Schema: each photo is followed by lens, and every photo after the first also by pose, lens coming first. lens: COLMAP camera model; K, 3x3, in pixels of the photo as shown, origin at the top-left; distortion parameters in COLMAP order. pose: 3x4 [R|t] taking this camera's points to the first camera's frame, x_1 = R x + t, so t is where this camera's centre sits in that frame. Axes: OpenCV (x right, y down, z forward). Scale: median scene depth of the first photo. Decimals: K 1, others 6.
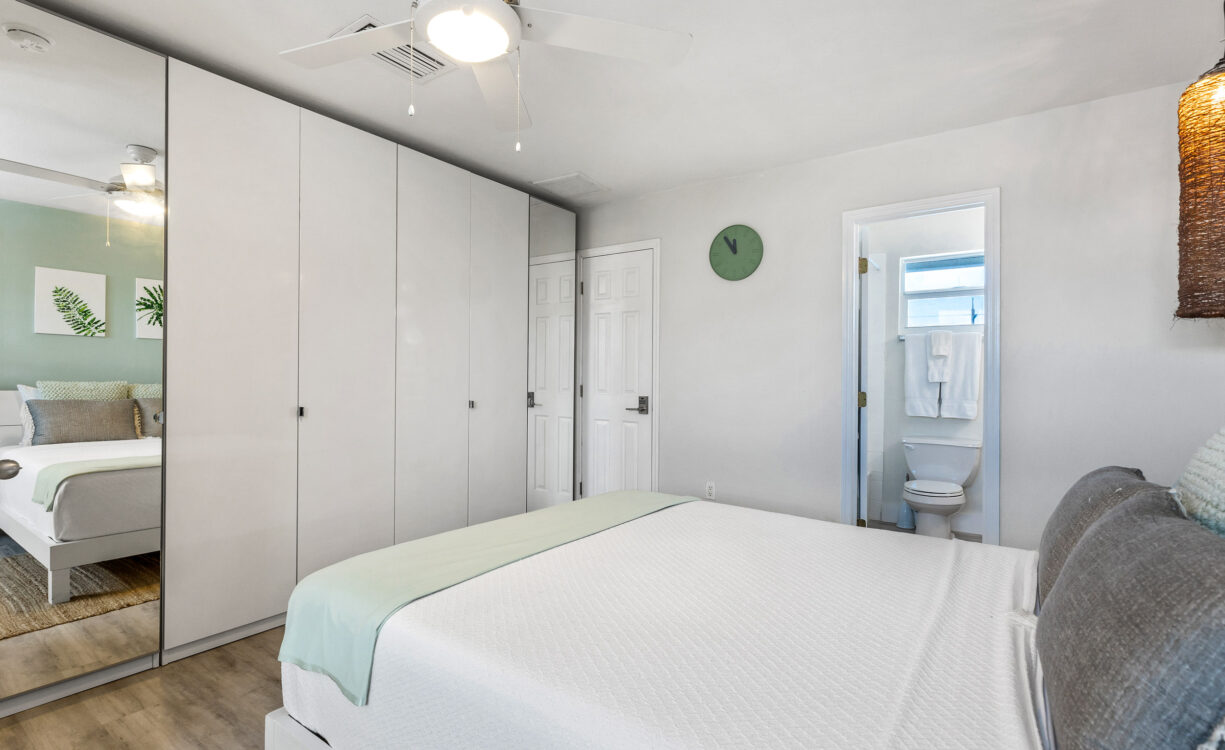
lens RADIAL K [[564.4, 0, 608.2], [0, 564.4, 372.9], [0, 0, 1]] dist [-0.002025, 0.001236]
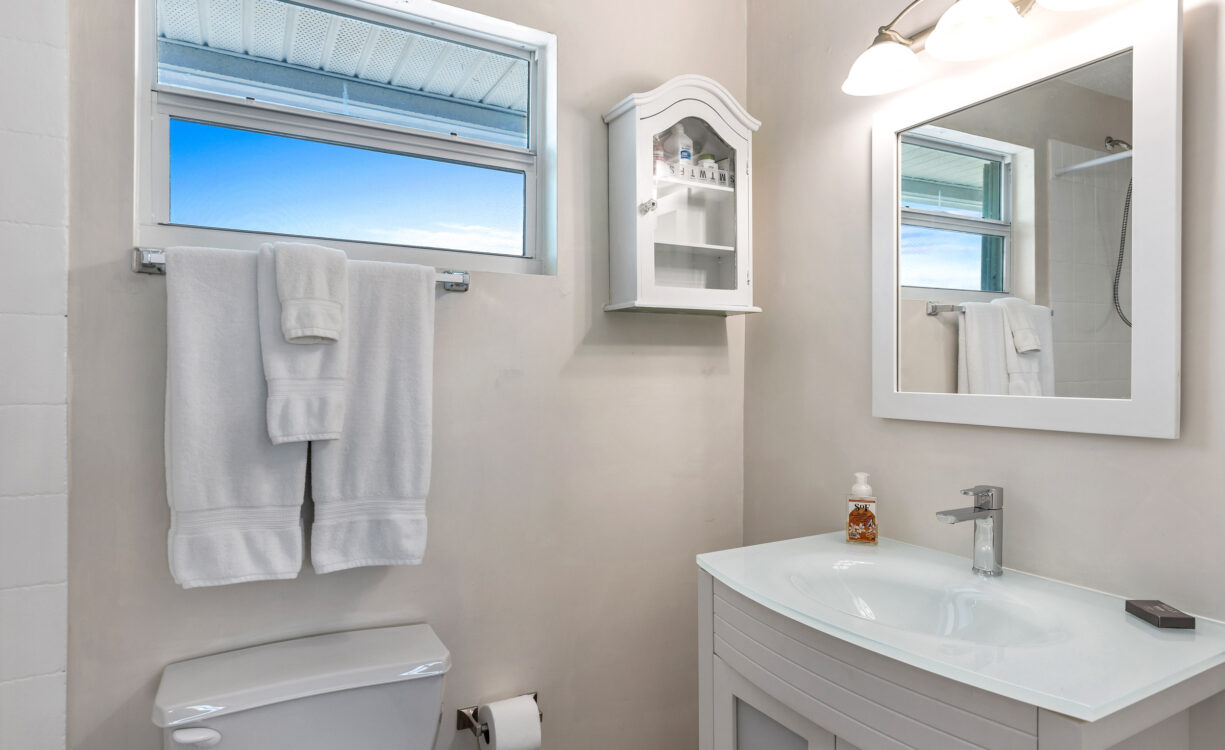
lens RADIAL K [[725.0, 0, 612.9], [0, 725.0, 363.2], [0, 0, 1]] dist [-0.022356, -0.000709]
pose [[0.429729, -0.011507, 0.902885, 0.347914], [-0.011506, 0.999768, 0.018219, -0.026694], [-0.902885, -0.018218, 0.429497, 0.730748]]
